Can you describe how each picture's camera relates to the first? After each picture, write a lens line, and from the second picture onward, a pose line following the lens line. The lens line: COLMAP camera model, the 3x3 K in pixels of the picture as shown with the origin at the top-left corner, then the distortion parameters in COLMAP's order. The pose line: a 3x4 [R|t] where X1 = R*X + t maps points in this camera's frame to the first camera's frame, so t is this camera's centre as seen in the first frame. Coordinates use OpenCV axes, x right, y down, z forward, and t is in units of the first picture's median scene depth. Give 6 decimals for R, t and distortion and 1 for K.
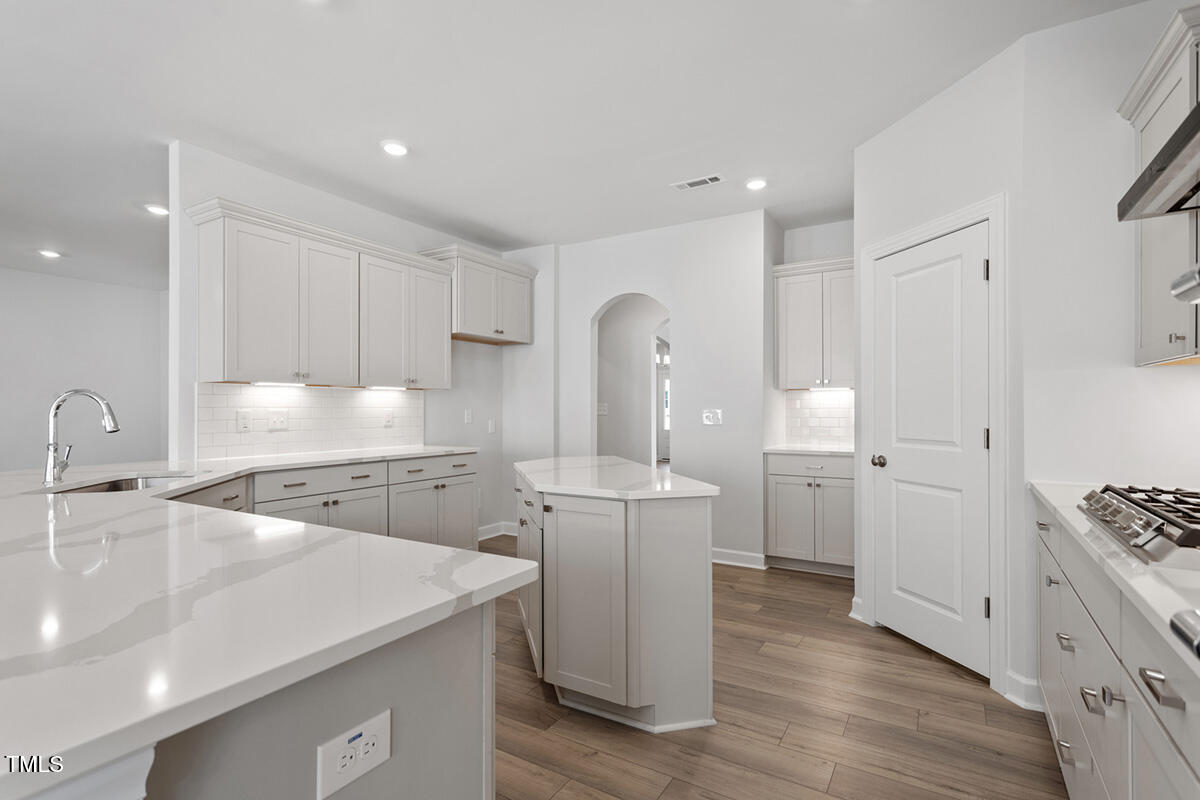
lens RADIAL K [[572.8, 0, 596.0], [0, 572.8, 405.9], [0, 0, 1]] dist [0.002651, 0.000784]
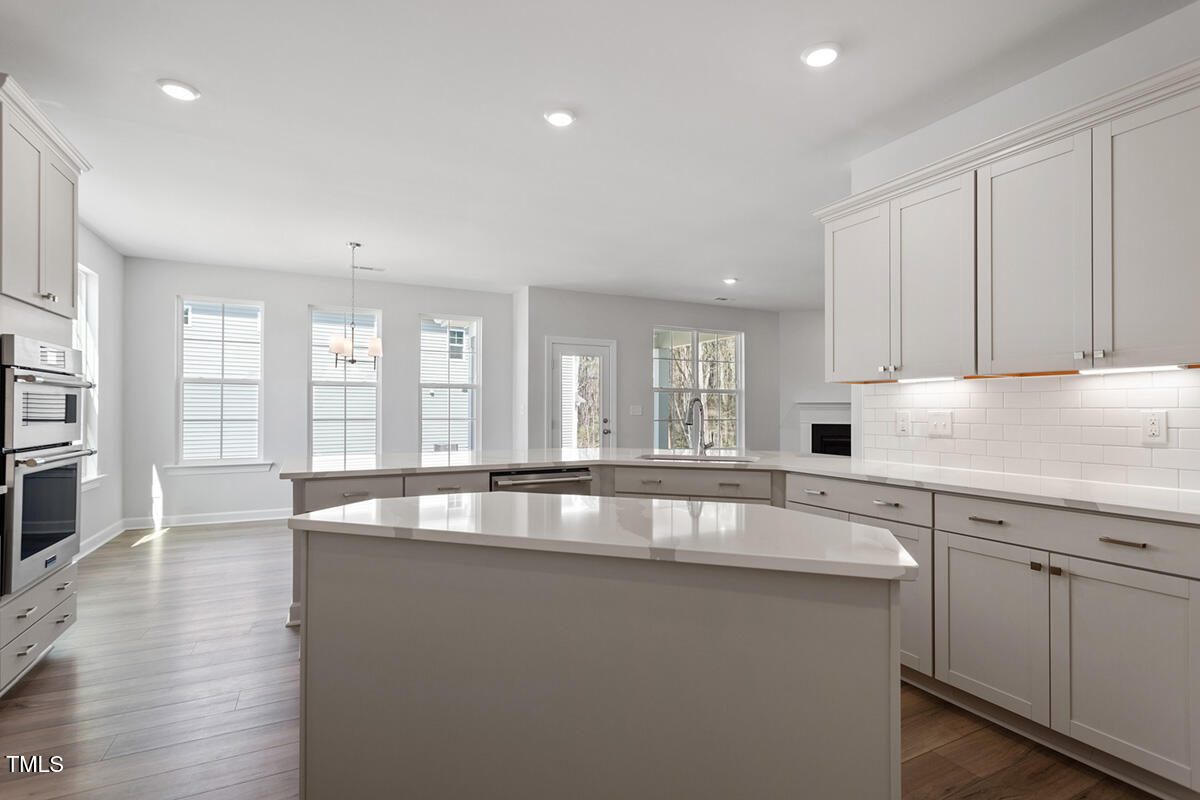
lens RADIAL K [[572.8, 0, 596.0], [0, 572.8, 405.9], [0, 0, 1]] dist [0.002651, 0.000784]
pose [[-0.530753, -0.001897, -0.847525, 0.377736], [0.008033, 0.999941, -0.007269, 0.001629], [0.847489, -0.010667, -0.530706, 1.008001]]
